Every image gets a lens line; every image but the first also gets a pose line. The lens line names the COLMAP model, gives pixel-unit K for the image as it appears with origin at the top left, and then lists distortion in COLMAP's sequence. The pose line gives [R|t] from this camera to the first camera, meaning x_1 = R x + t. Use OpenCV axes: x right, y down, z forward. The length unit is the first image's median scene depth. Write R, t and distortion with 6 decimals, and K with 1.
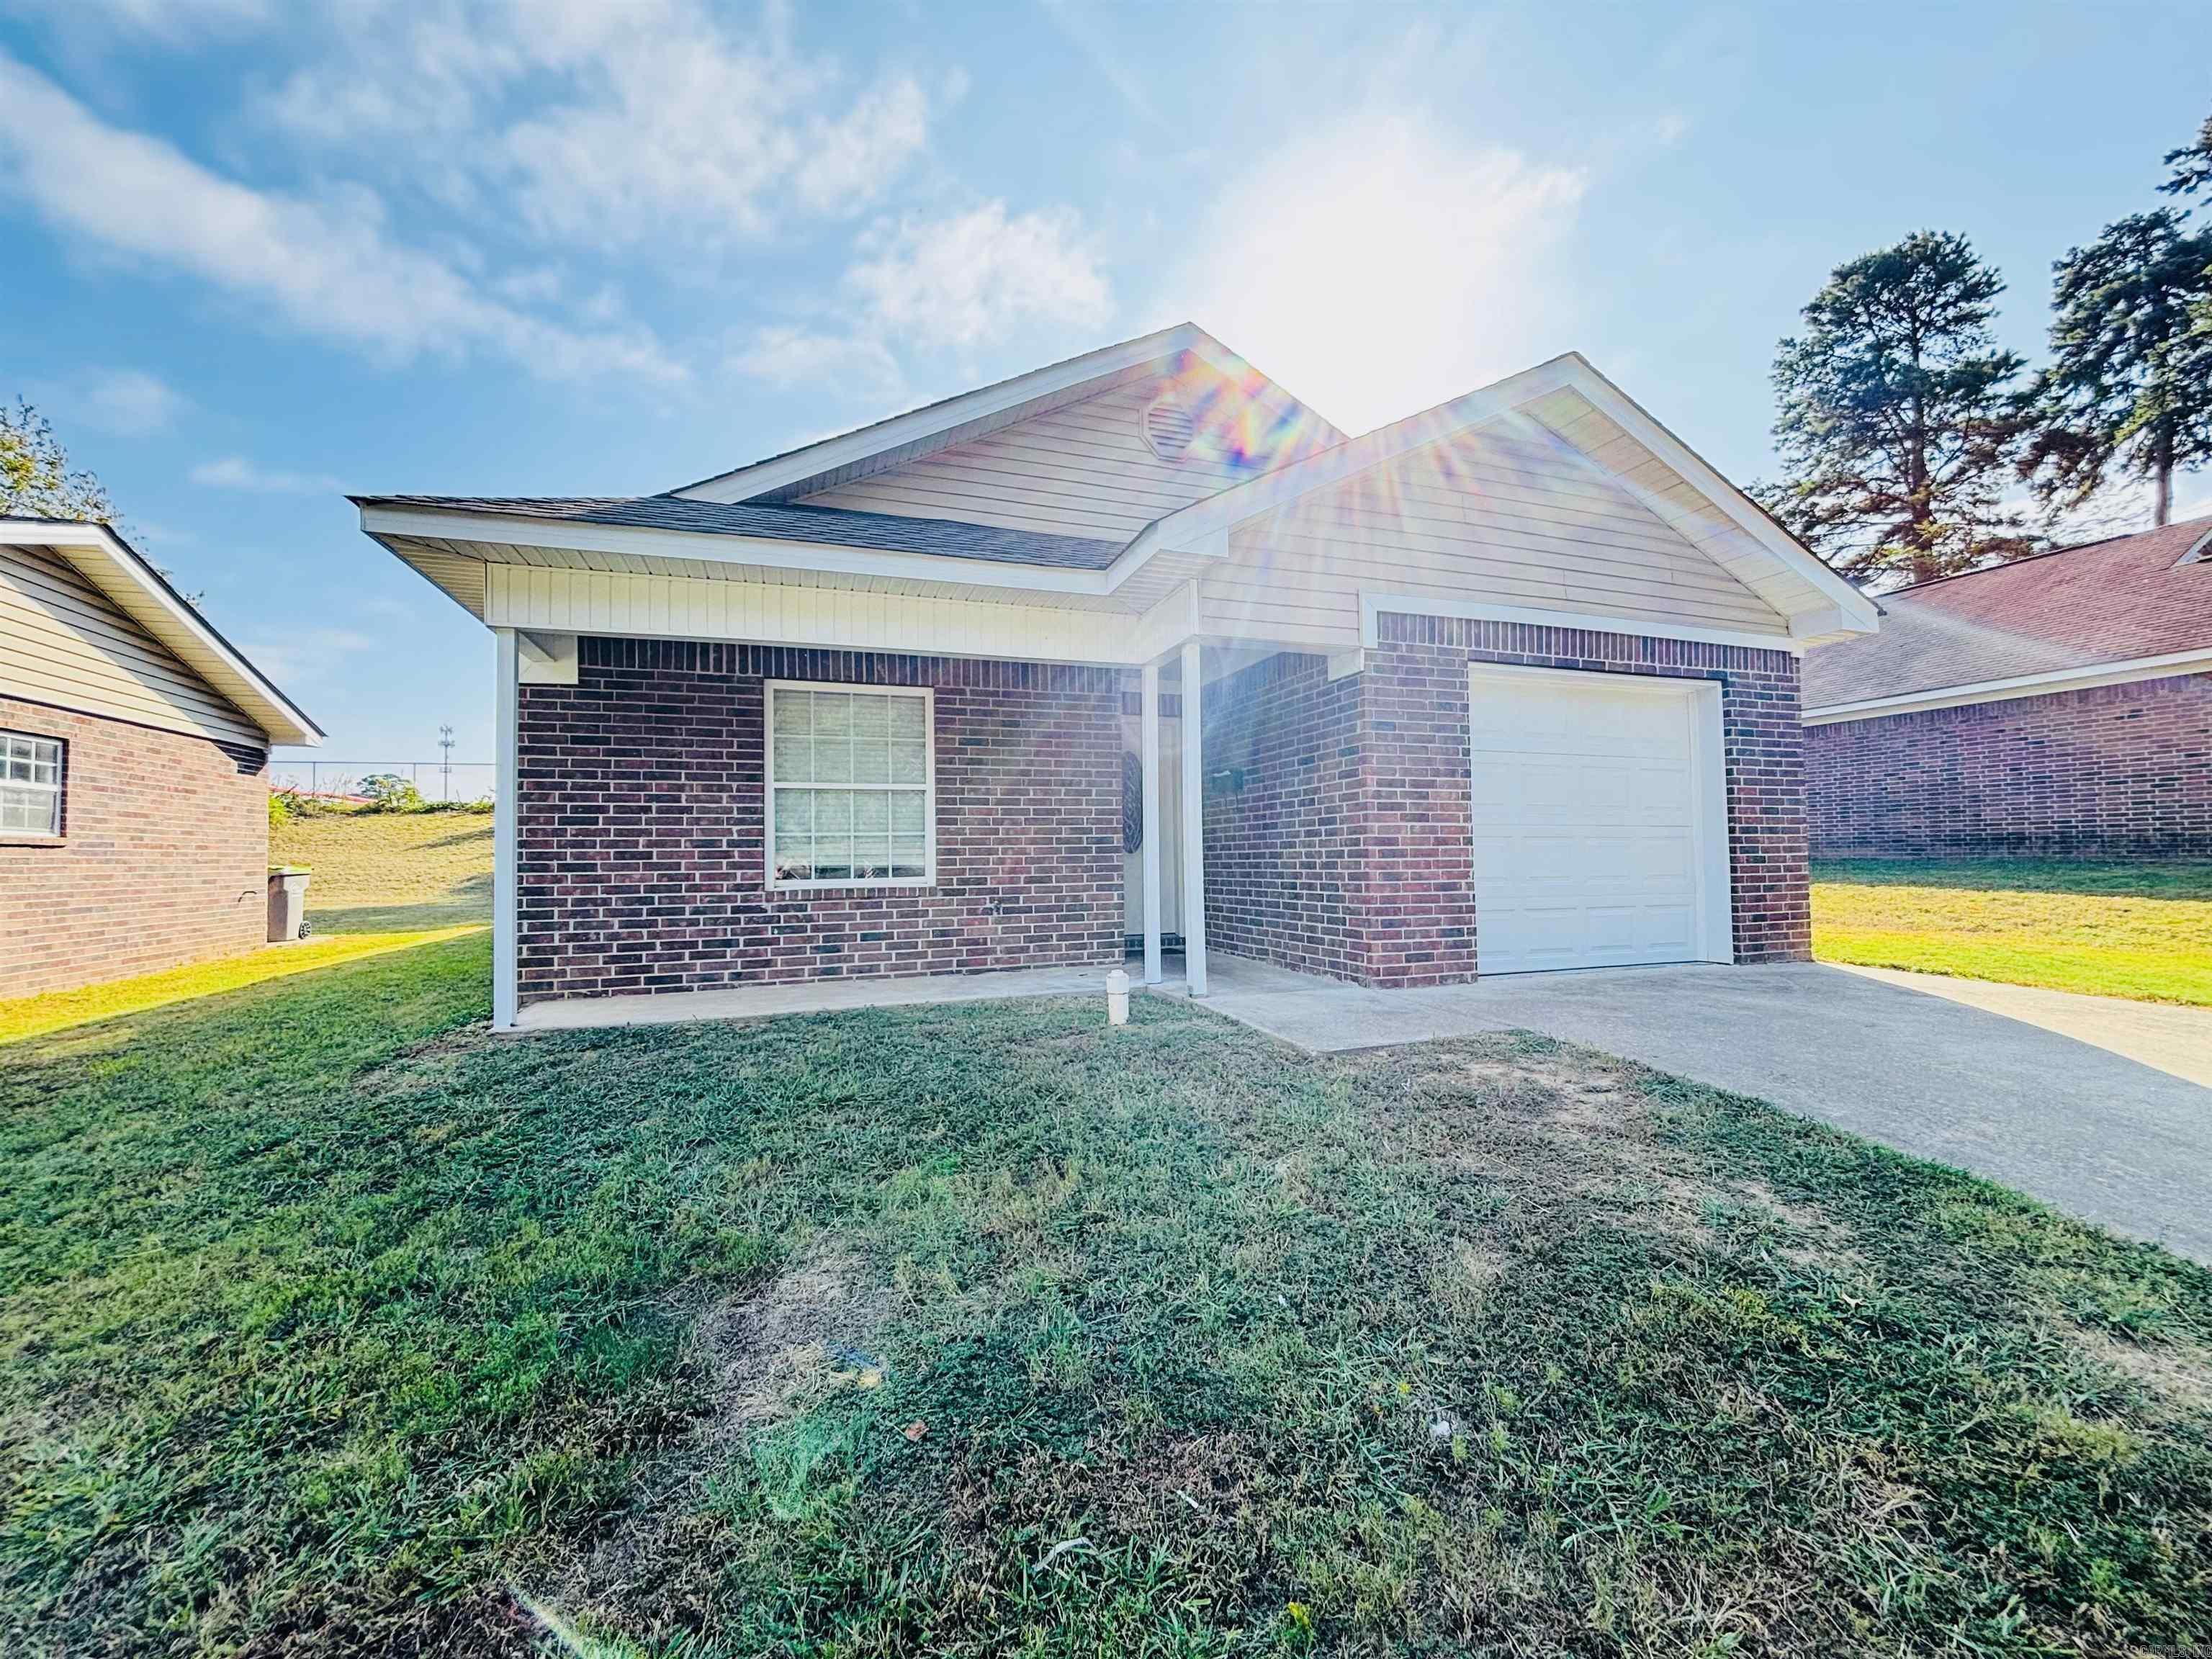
lens RADIAL K [[885.4, 0, 1106.0], [0, 885.4, 829.5], [0, 0, 1]] dist [0.001539, -0.000115]
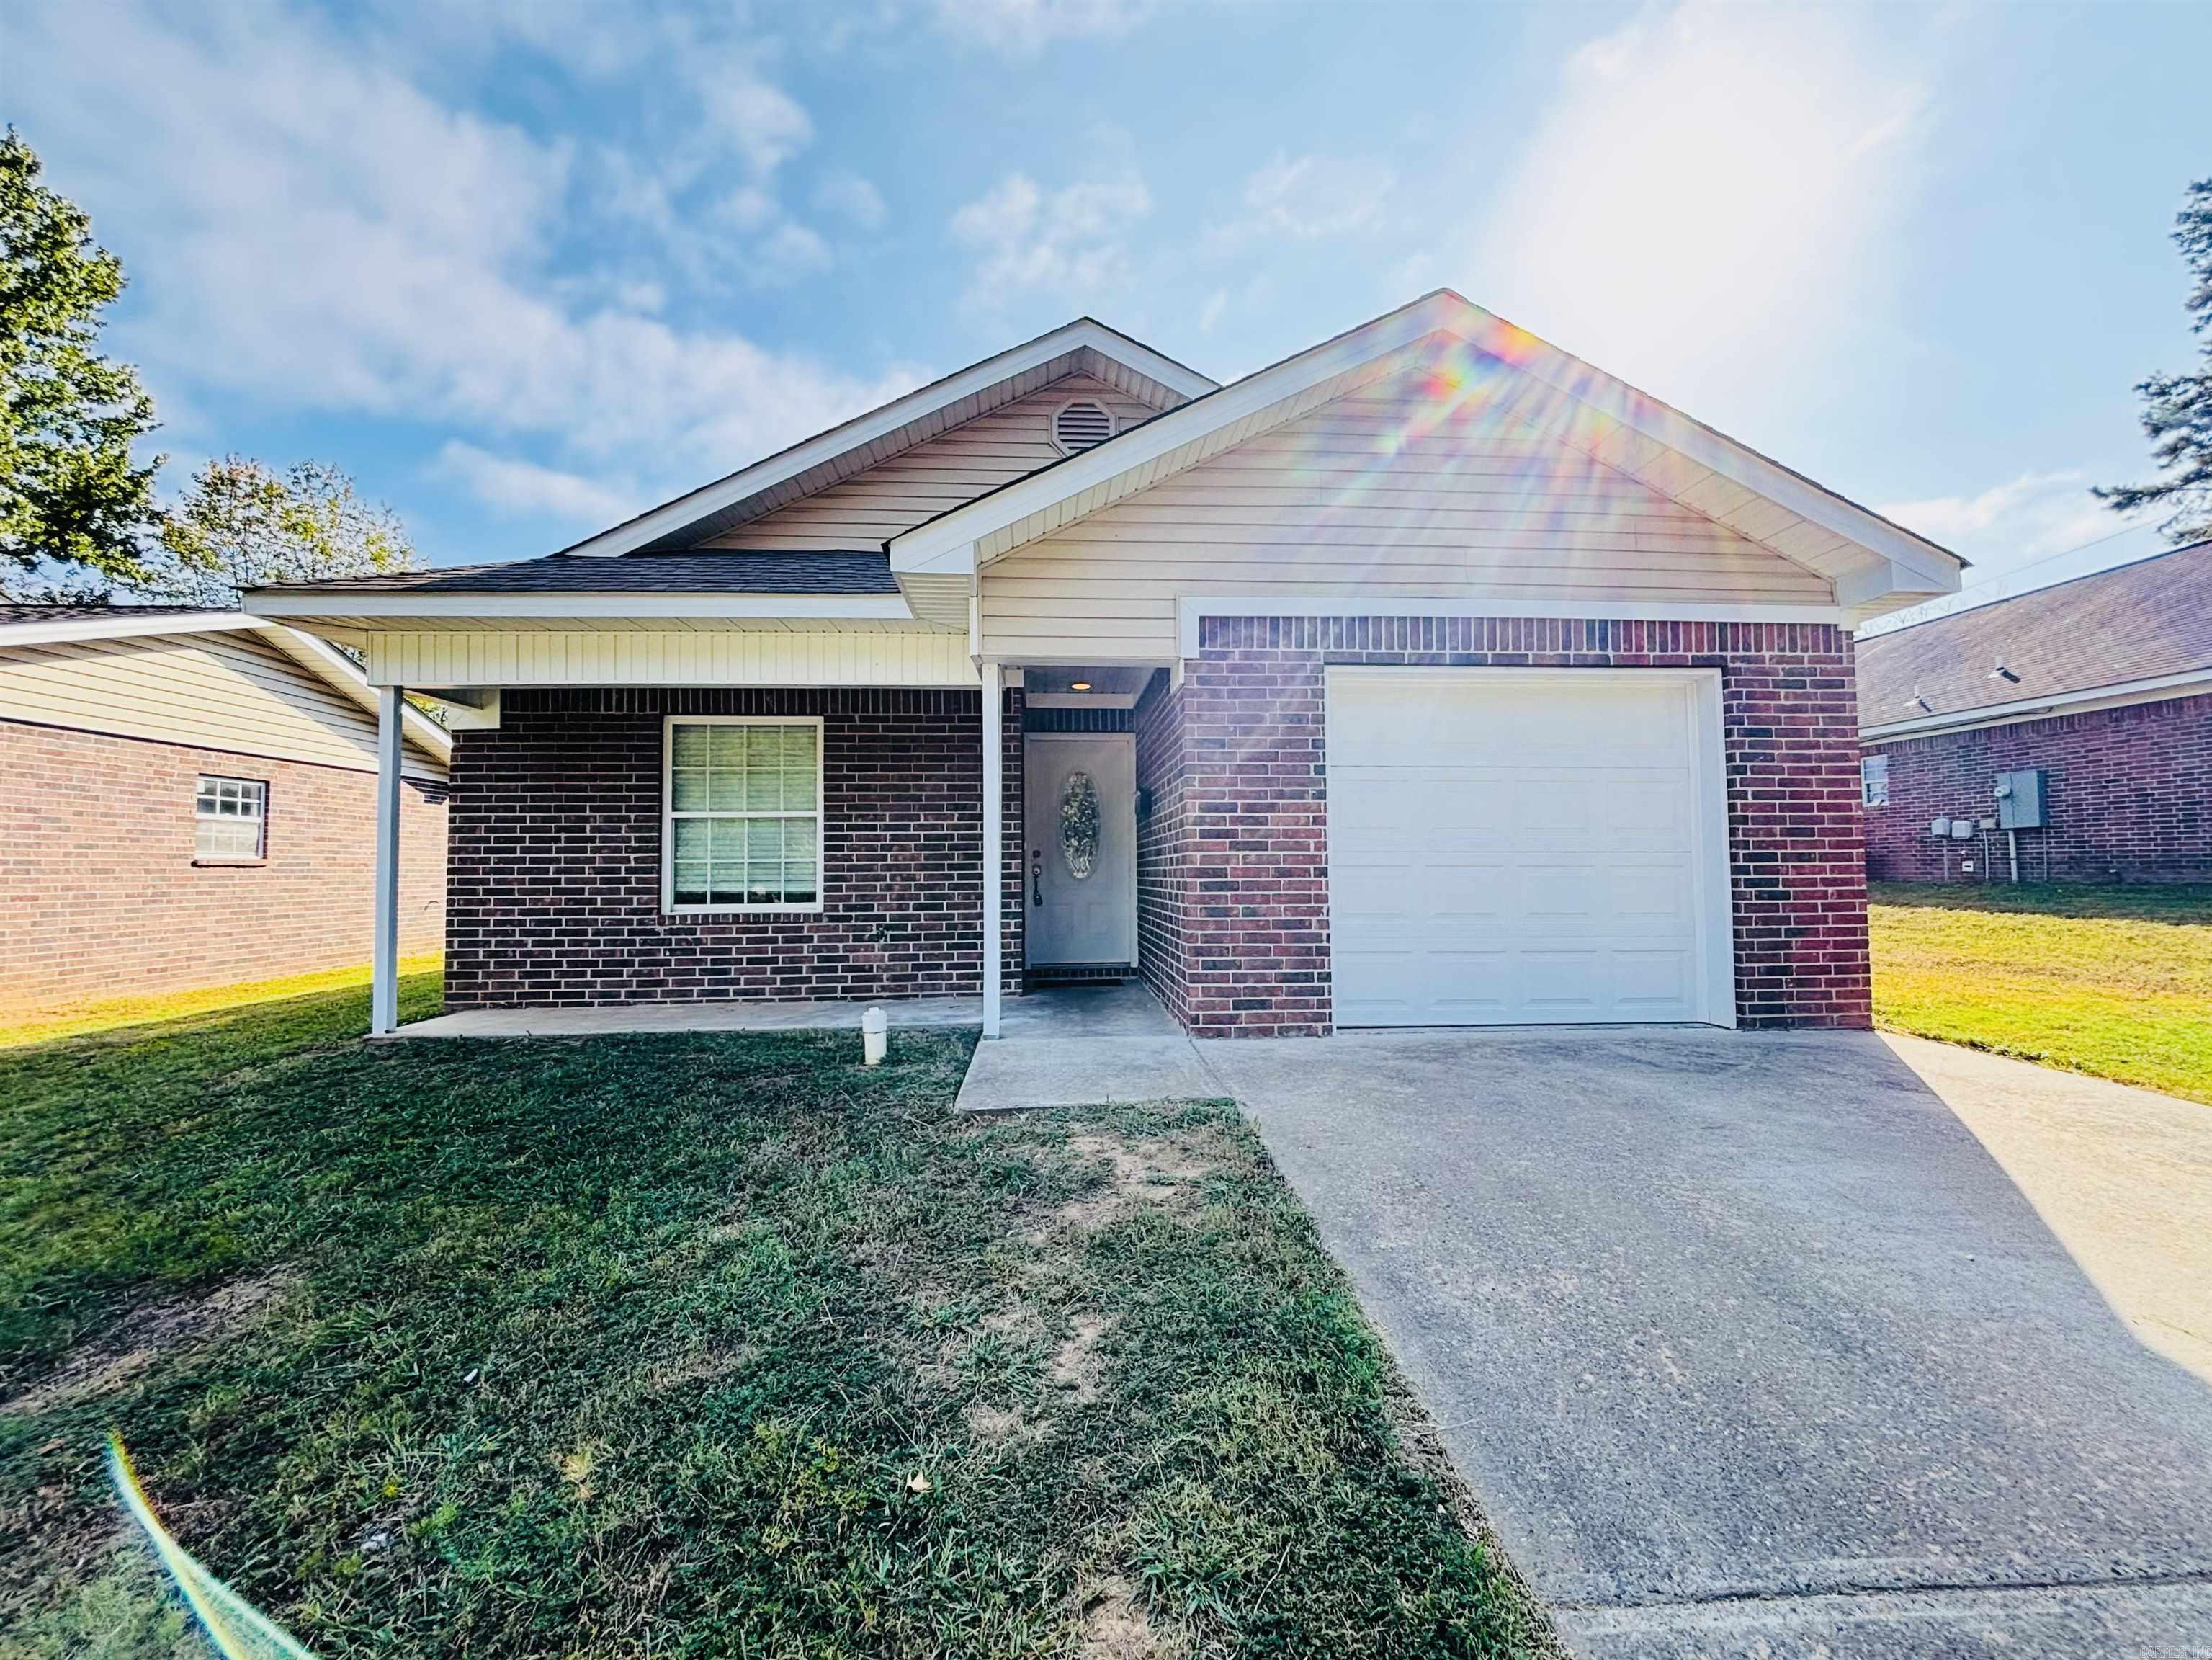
lens RADIAL K [[911.2, 0, 1106.0], [0, 911.2, 830.0], [0, 0, 1]] dist [0.005770, 0.000065]
pose [[0.964946, -0.006510, -0.262367, 0.420531], [0.004004, 0.999941, -0.010087, -0.019263], [0.262418, 0.008683, 0.964915, 0.080413]]
